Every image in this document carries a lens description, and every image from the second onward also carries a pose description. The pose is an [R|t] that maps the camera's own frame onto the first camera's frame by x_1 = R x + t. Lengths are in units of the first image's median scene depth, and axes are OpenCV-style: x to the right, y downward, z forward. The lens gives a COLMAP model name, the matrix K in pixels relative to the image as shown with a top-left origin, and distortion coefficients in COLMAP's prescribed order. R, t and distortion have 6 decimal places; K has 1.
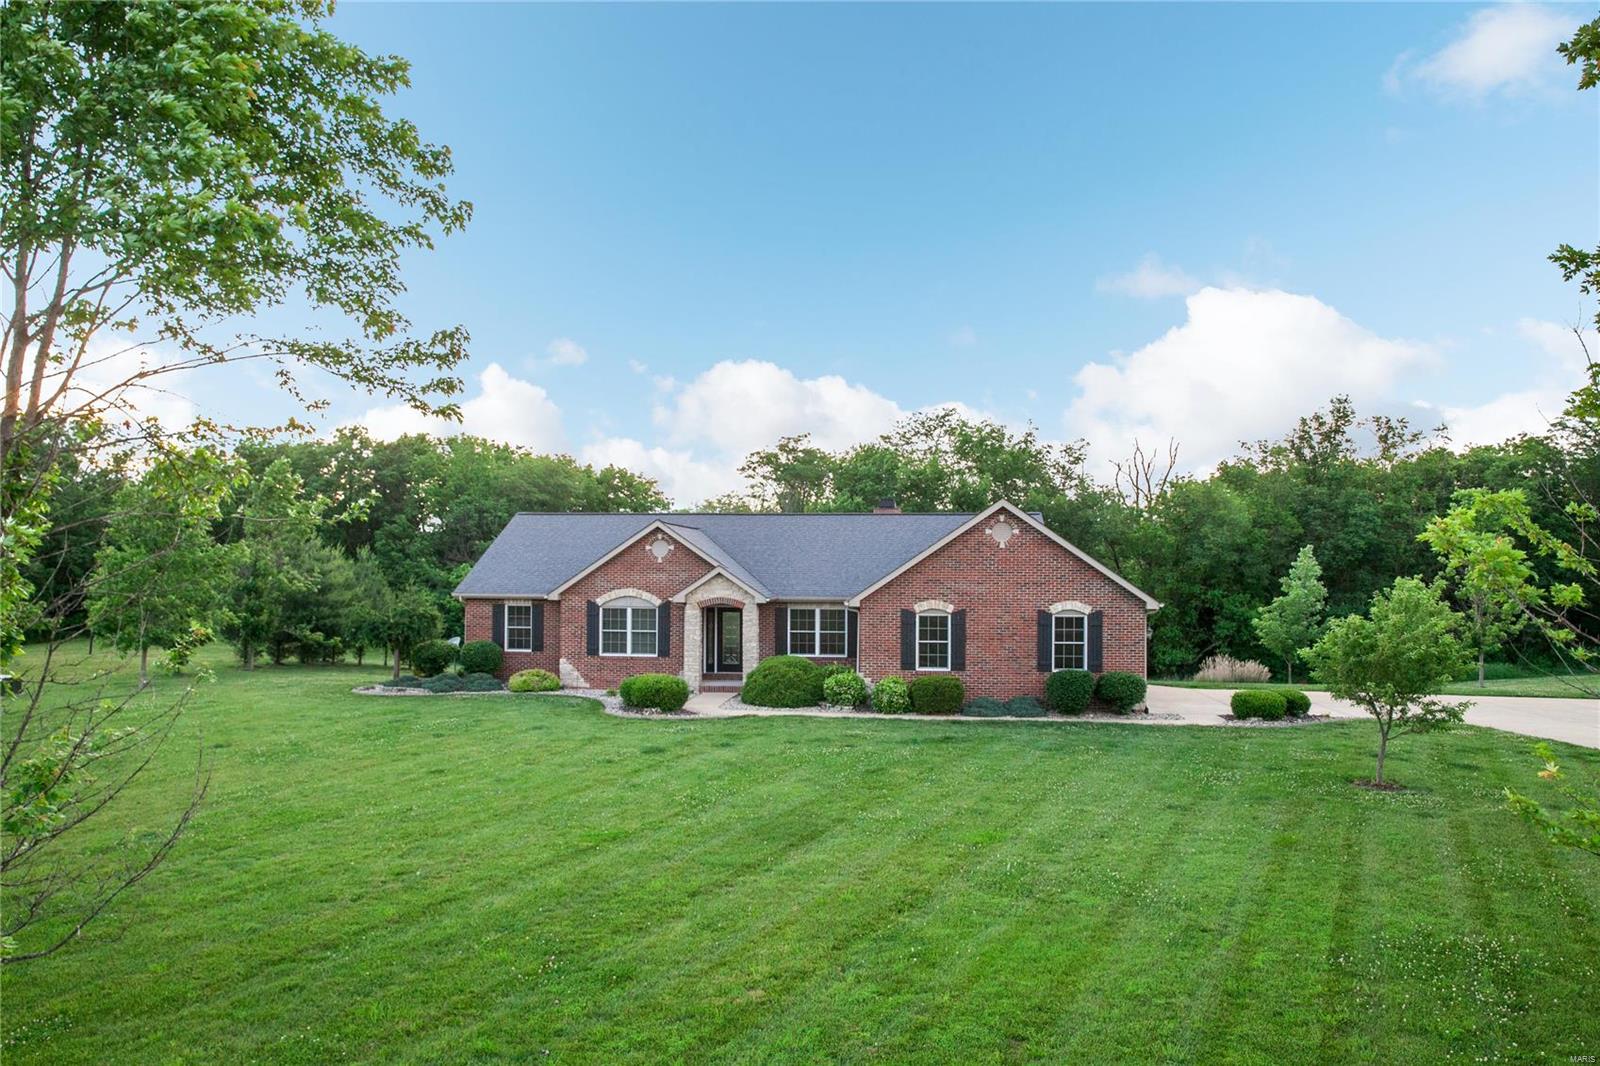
lens RADIAL K [[1139.5, 0, 800.0], [0, 1139.5, 533.0], [0, 0, 1]] dist [-0.096683, 0.072209]
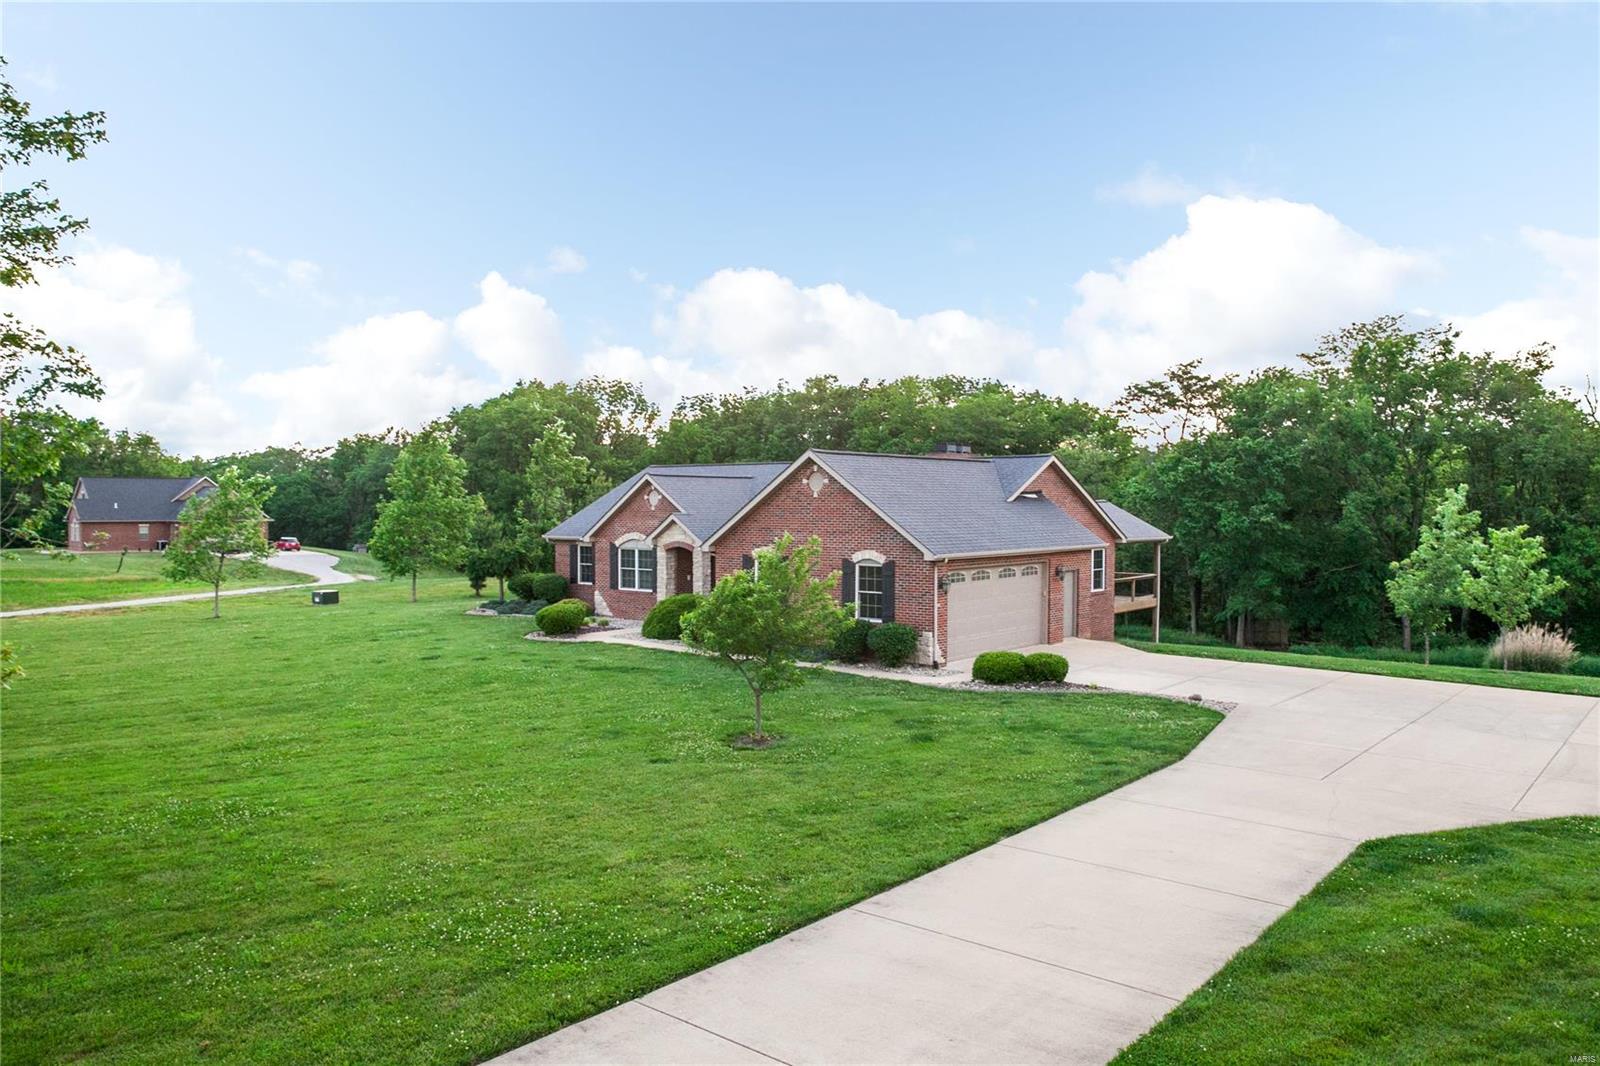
lens RADIAL K [[1139.5, 0, 800.0], [0, 1139.5, 533.0], [0, 0, 1]] dist [-0.096683, 0.072209]
pose [[0.834105, 0.016585, -0.551357, 0.639678], [0.003167, 0.999387, 0.034853, 0.008462], [0.551597, -0.030817, 0.833541, 0.118484]]
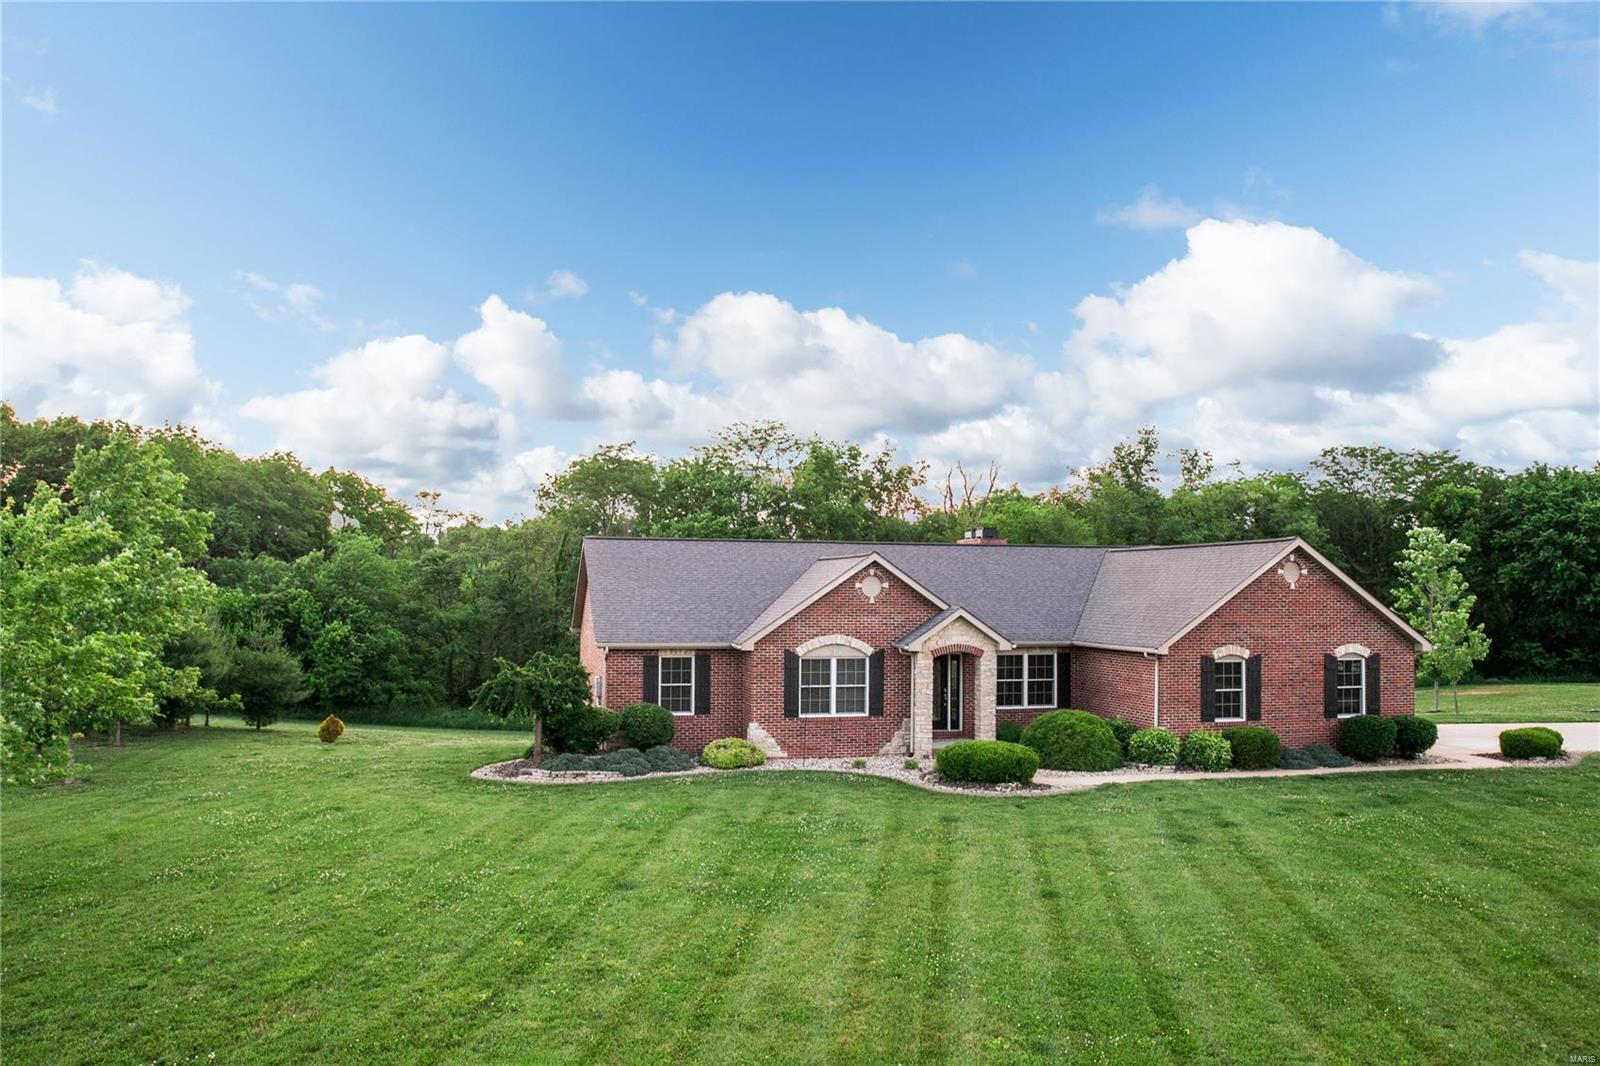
lens RADIAL K [[1195.5, 0, 800.0], [0, 1195.5, 533.0], [0, 0, 1]] dist [-0.107207, 0.134584]
pose [[0.933037, 0.016903, 0.359383, -0.490050], [-0.013115, 0.999830, -0.012975, -0.013562], [-0.359541, 0.007393, 0.933100, 0.200149]]
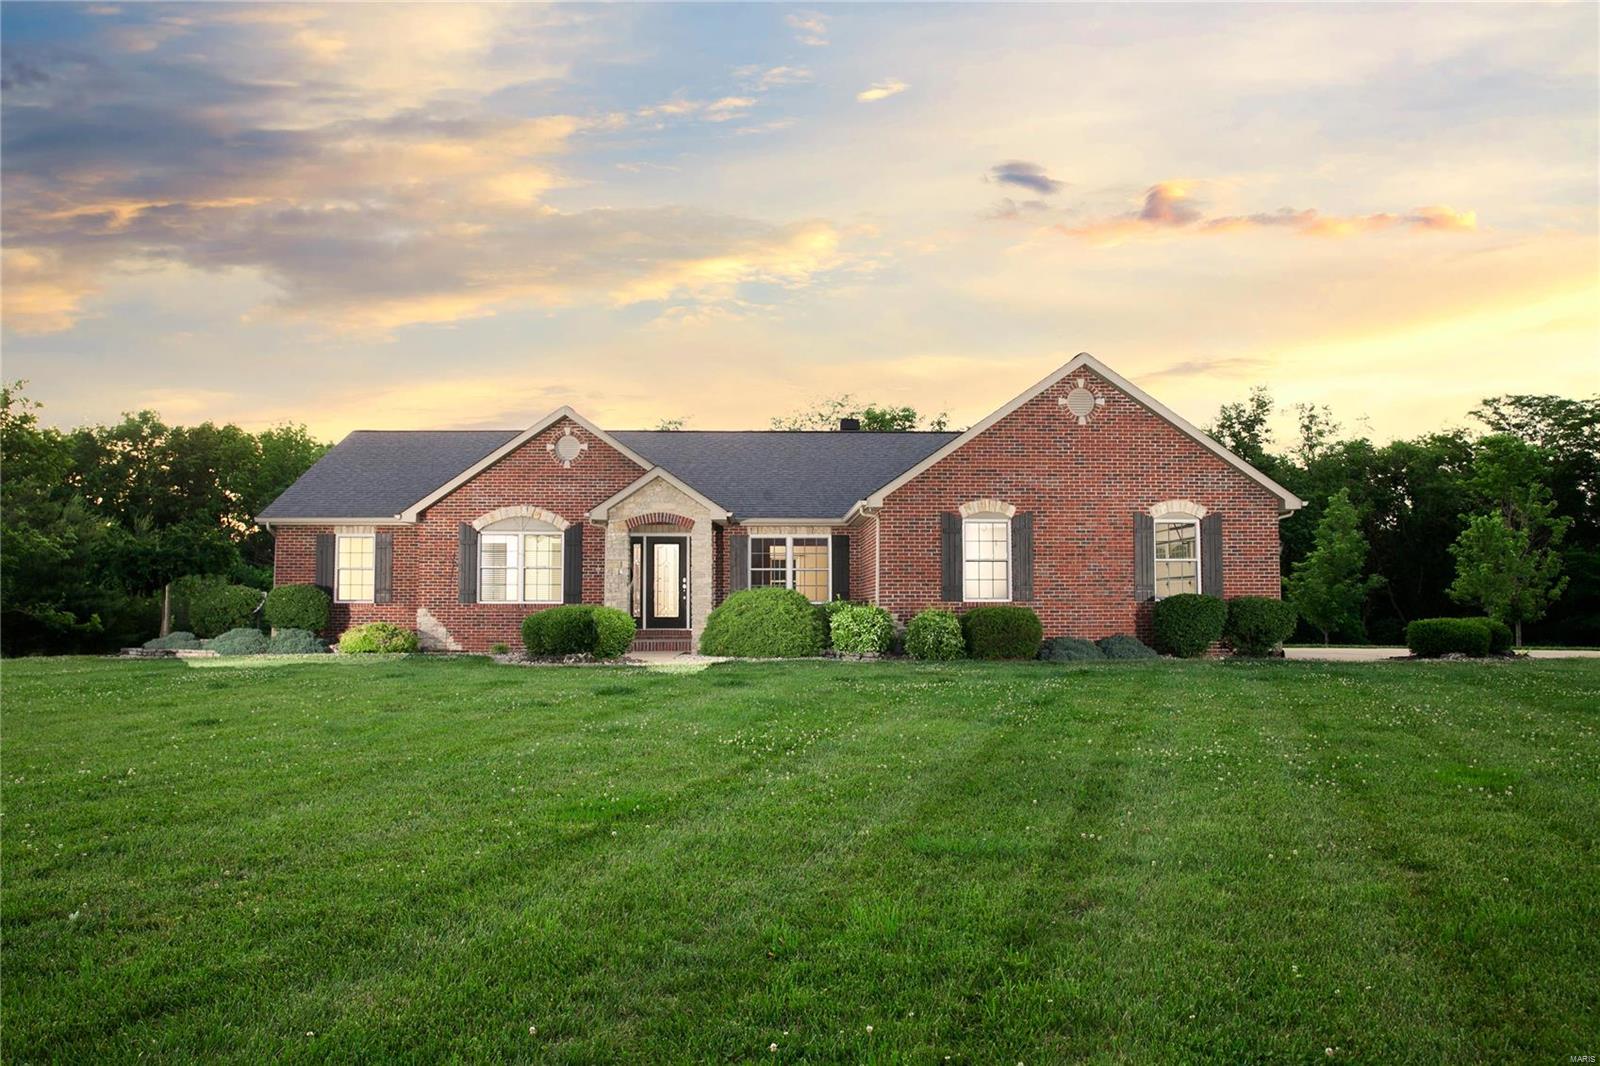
lens RADIAL K [[1139.5, 0, 800.0], [0, 1139.5, 533.0], [0, 0, 1]] dist [-0.096683, 0.072209]
pose [[0.989425, 0.003867, 0.144997, -0.083099], [0.001856, 0.999225, -0.039316, 0.093365], [-0.145036, 0.039170, 0.988651, 0.295437]]
